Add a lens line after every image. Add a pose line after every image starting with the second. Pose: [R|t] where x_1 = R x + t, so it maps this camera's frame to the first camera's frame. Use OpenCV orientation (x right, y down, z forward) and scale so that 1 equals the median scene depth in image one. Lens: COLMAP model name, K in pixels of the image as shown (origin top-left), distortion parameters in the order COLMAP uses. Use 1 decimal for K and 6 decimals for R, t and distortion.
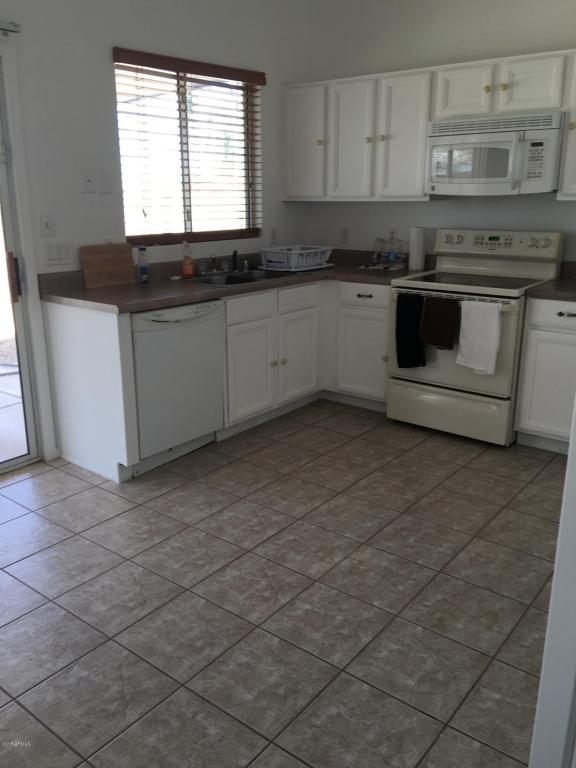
lens RADIAL K [[648.0, 0, 289.5], [0, 648.0, 377.9], [0, 0, 1]] dist [0.106844, -0.159973]
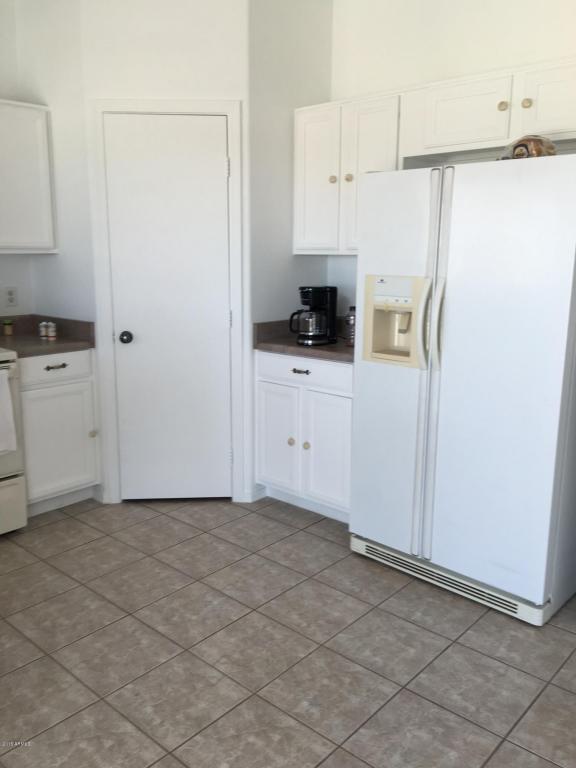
lens RADIAL K [[648.0, 0, 289.7], [0, 648.0, 379.8], [0, 0, 1]] dist [0.106844, -0.159973]
pose [[0.066336, -0.196409, 0.978275, -0.695895], [0.267069, 0.948158, 0.172253, -0.205618], [-0.961391, 0.249841, 0.115352, 0.740115]]
